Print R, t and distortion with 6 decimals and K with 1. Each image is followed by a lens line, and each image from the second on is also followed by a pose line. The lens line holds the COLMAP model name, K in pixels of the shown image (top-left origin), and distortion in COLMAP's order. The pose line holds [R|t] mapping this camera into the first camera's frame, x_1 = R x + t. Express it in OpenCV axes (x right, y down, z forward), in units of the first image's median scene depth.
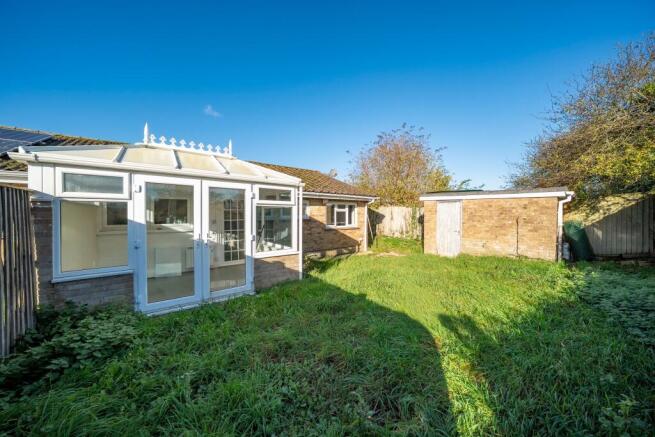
lens RADIAL K [[227.8, 0, 326.8], [0, 227.8, 217.0], [0, 0, 1]] dist [-0.001357, -0.000018]
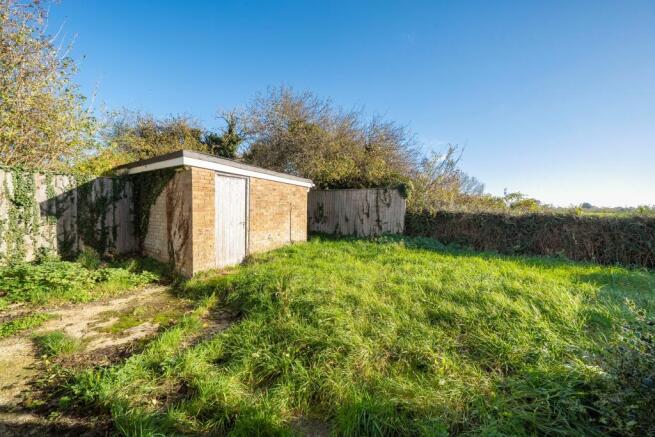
lens RADIAL K [[240.6, 0, 331.7], [0, 240.6, 215.3], [0, 0, 1]] dist [0.000369, 0.000009]
pose [[-0.315717, -0.029373, 0.948399, -0.164354], [-0.001124, 0.999532, 0.030582, 0.016907], [-0.948853, 0.008589, -0.315602, 0.926370]]
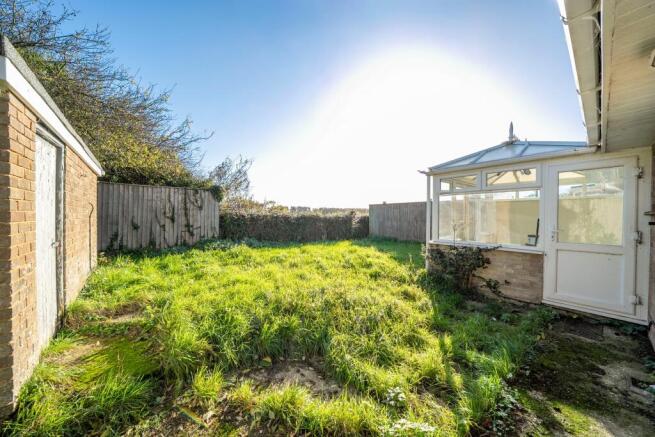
lens RADIAL K [[227.8, 0, 332.4], [0, 227.8, 216.8], [0, 0, 1]] dist [-0.001357, -0.000018]
pose [[-0.999927, -0.011919, 0.001772, 0.202355], [-0.011875, 0.999661, 0.023191, 0.013333], [-0.002048, 0.023168, -0.999729, 1.234010]]
